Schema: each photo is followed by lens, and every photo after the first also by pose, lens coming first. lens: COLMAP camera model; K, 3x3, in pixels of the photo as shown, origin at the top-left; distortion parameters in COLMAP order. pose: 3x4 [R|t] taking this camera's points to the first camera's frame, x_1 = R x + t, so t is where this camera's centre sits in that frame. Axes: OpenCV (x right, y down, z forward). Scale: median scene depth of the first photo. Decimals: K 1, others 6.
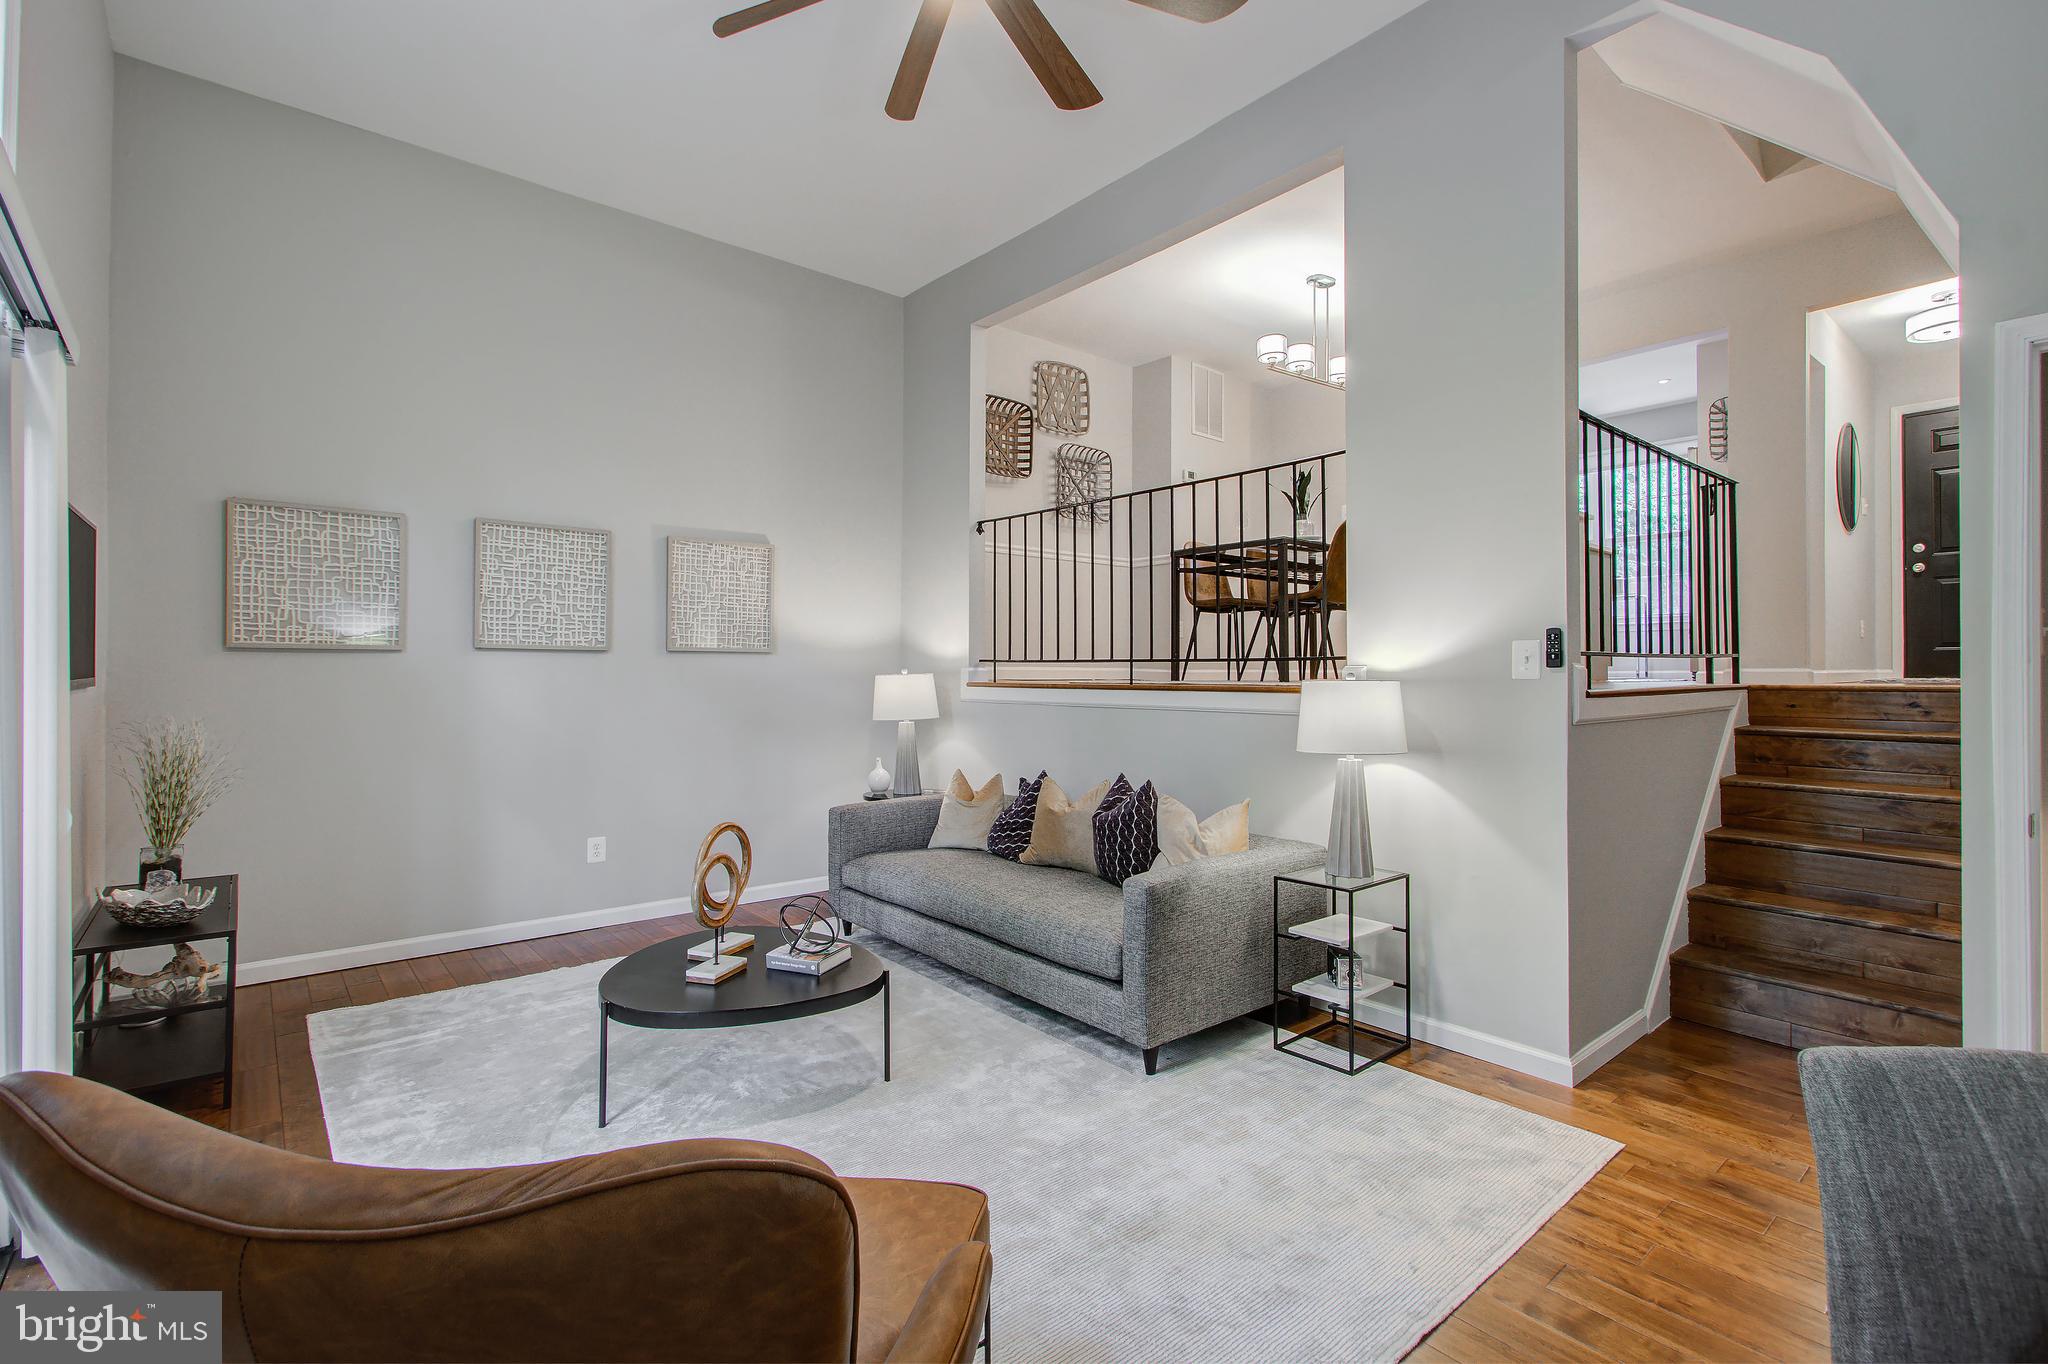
lens RADIAL K [[934.1, 0, 1041.6], [0, 934.1, 681.1], [0, 0, 1]] dist [-0.002458, 0.000715]
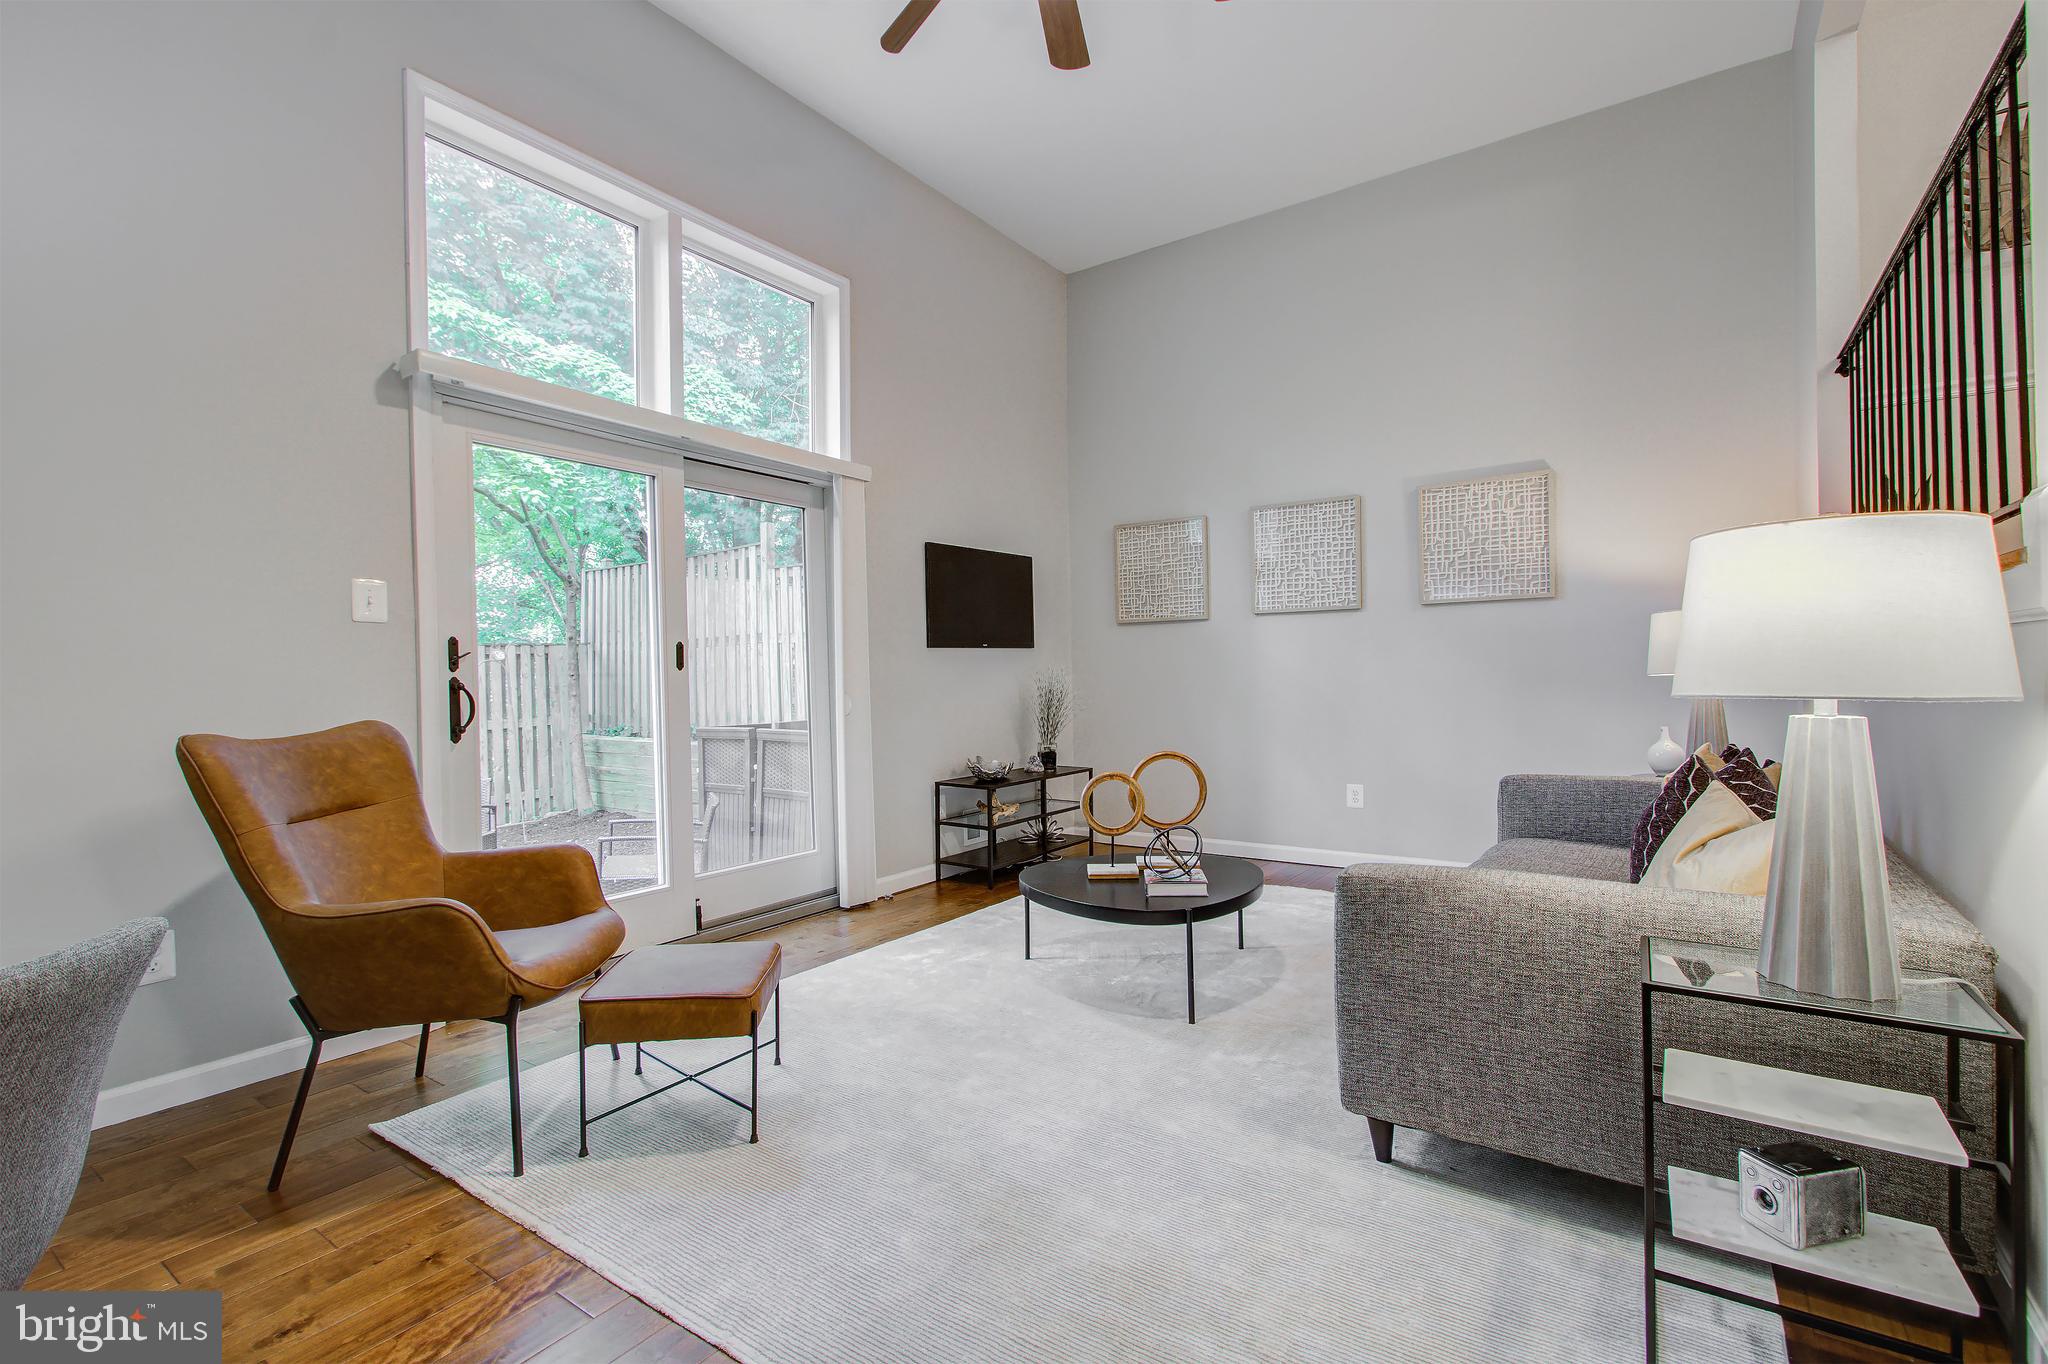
lens RADIAL K [[934.1, 0, 1036.8], [0, 934.1, 667.9], [0, 0, 1]] dist [-0.002458, 0.000715]
pose [[0.252926, -0.015153, -0.967367, 0.471471], [0.010436, 0.999862, -0.012934, 0.045203], [0.967429, -0.006825, 0.253049, 0.386135]]
